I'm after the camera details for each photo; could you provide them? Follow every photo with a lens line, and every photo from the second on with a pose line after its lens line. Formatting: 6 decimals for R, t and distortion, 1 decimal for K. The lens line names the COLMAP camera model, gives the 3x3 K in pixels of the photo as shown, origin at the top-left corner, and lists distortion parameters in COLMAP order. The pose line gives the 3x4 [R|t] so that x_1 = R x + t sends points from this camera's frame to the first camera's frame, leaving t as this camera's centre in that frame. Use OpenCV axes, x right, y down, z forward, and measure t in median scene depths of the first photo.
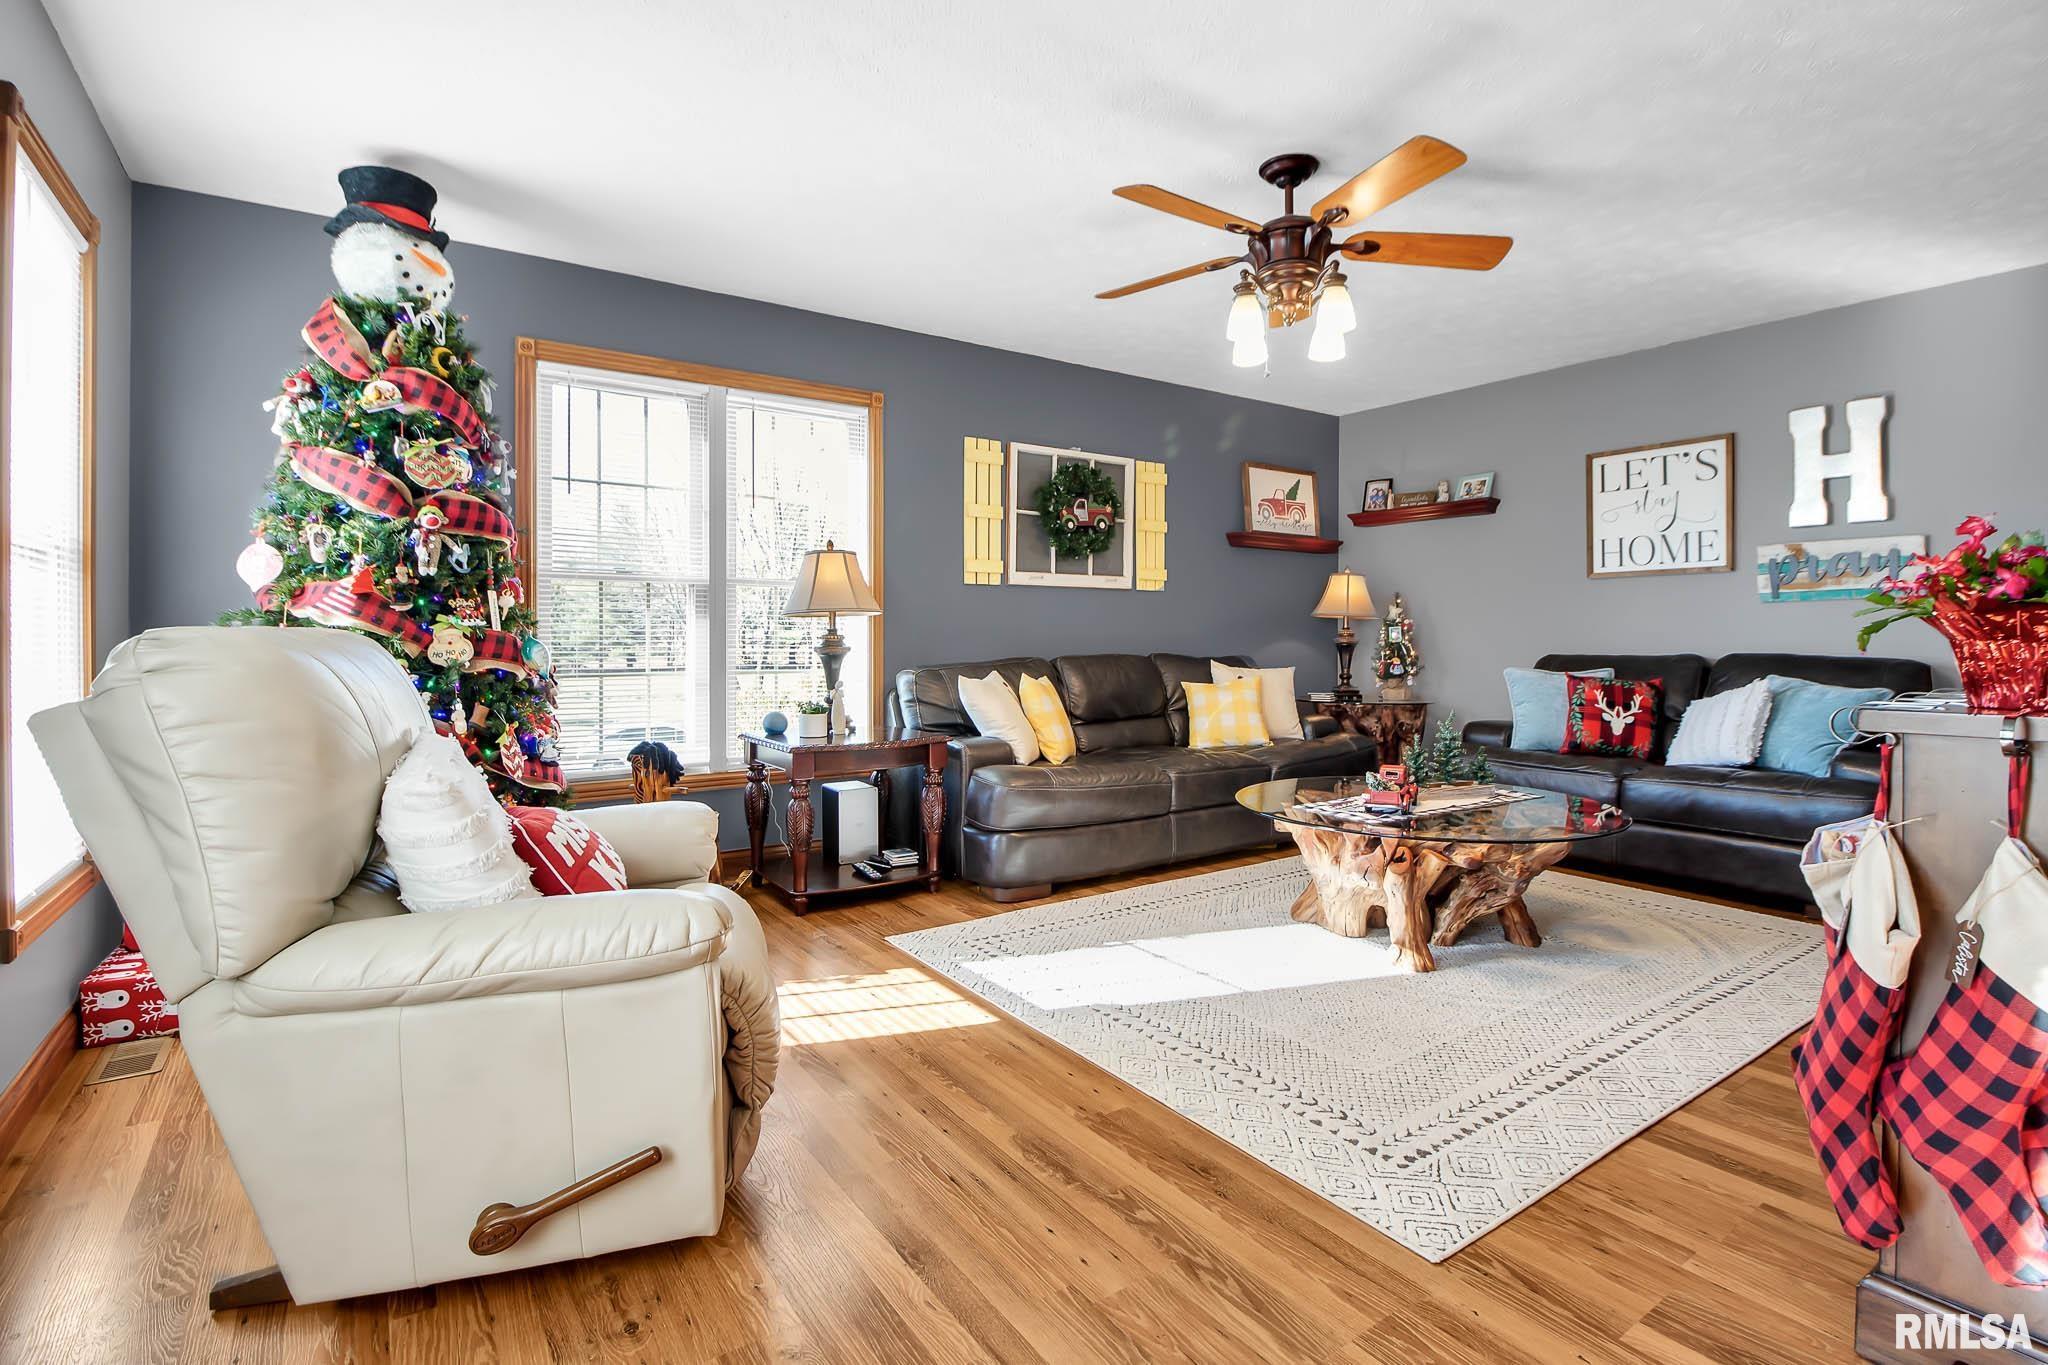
lens RADIAL K [[965.6, 0, 1020.6], [0, 965.6, 653.8], [0, 0, 1]] dist [-0.009553, -0.006102]
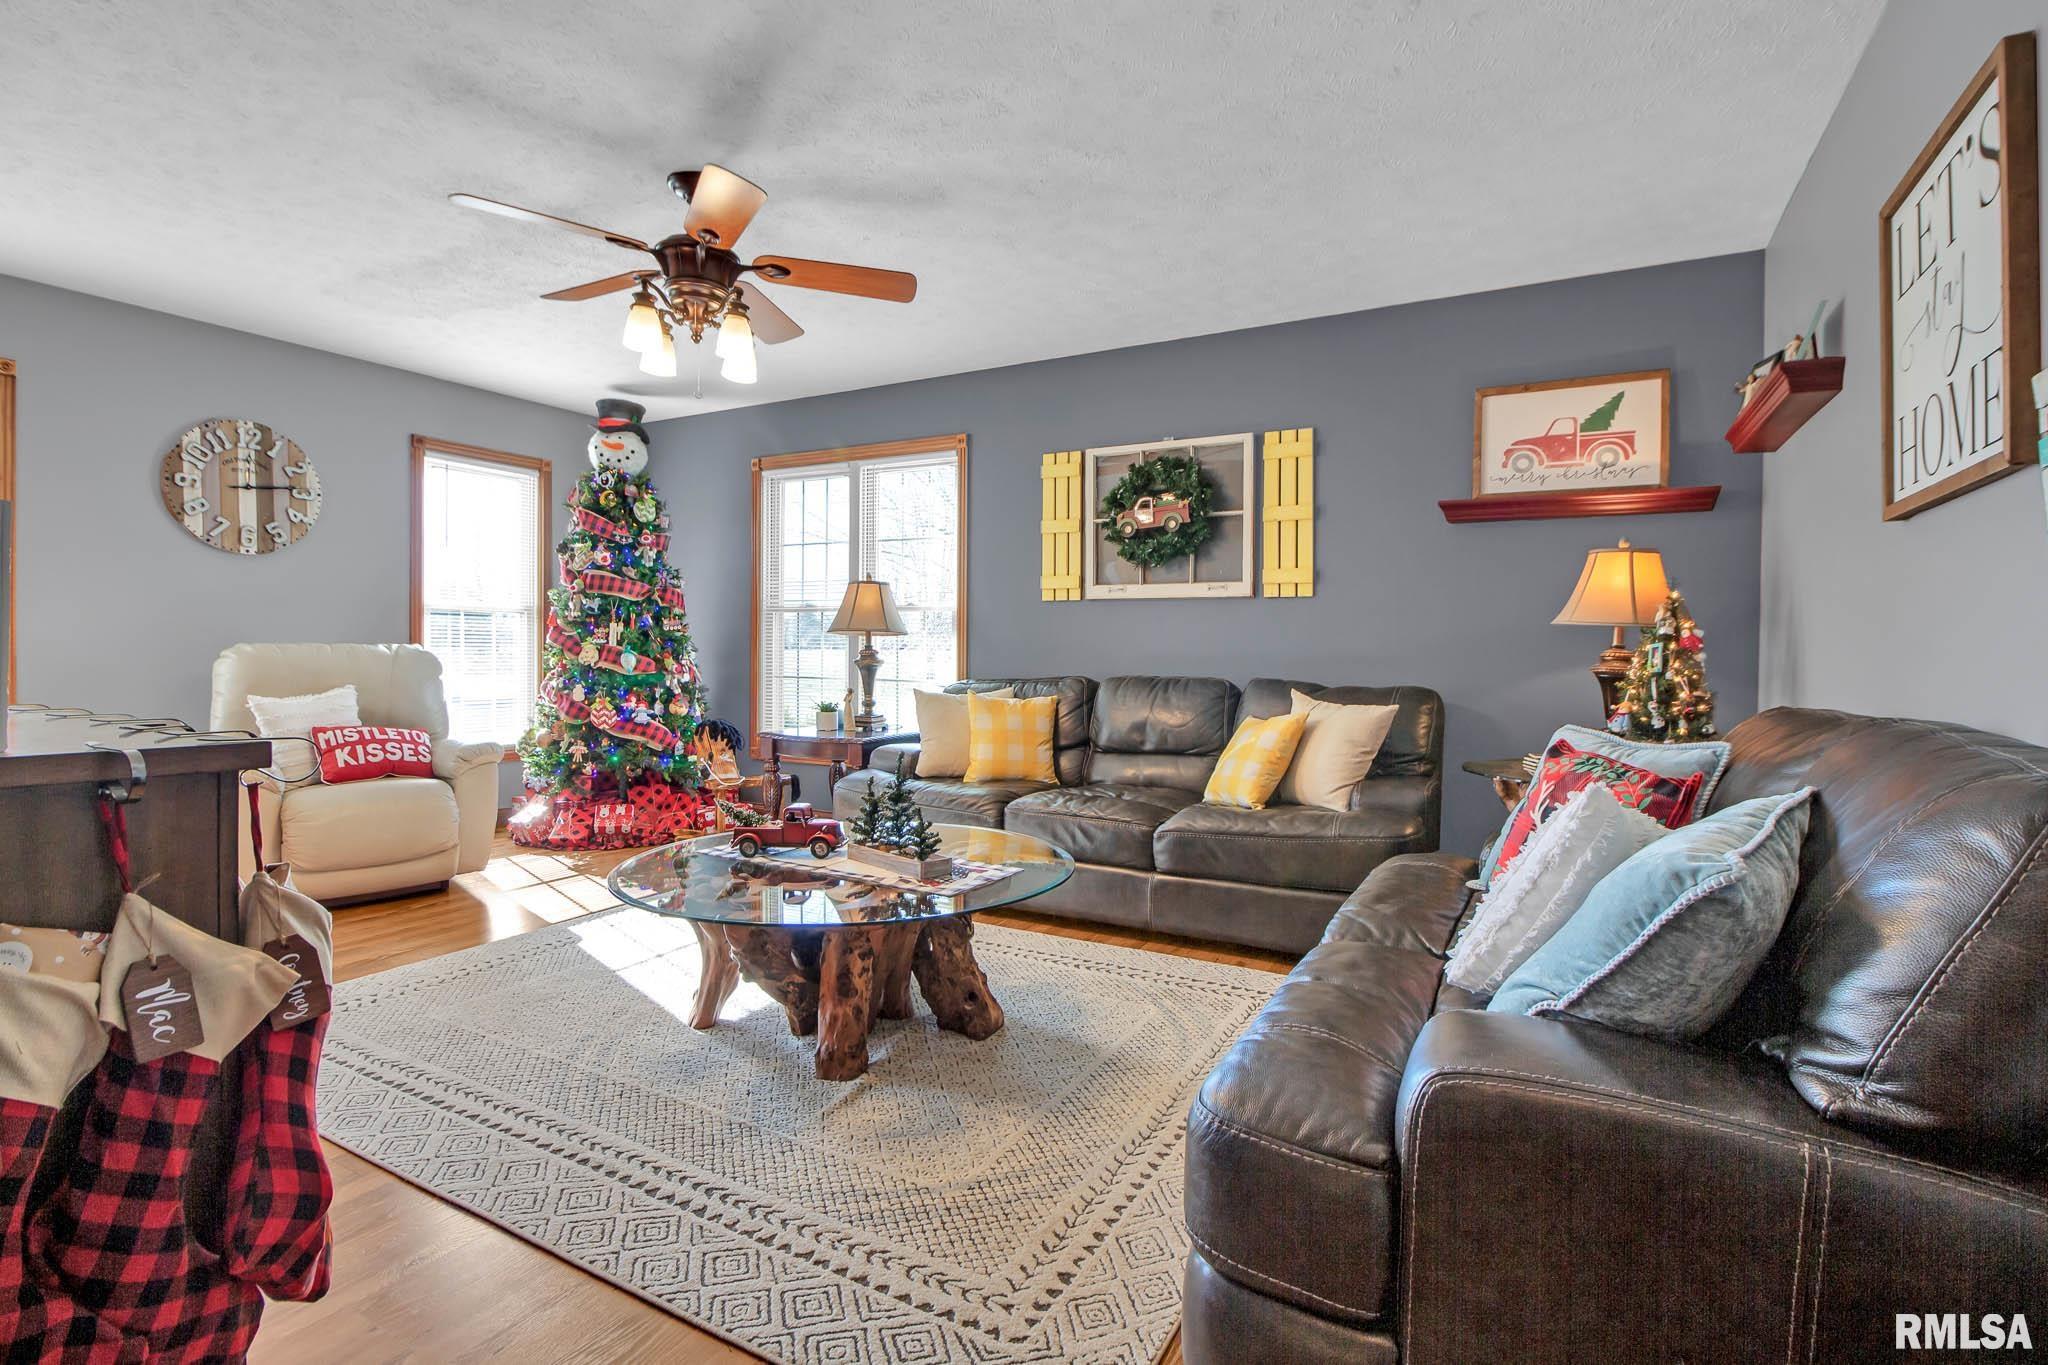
lens RADIAL K [[965.6, 0, 1025.5], [0, 965.6, 660.5], [0, 0, 1]] dist [-0.009553, -0.006102]
pose [[0.447105, 0.012724, -0.894391, 0.814045], [-0.025069, 0.999684, 0.001690, -0.011351], [0.894130, 0.021666, 0.447283, 0.521368]]
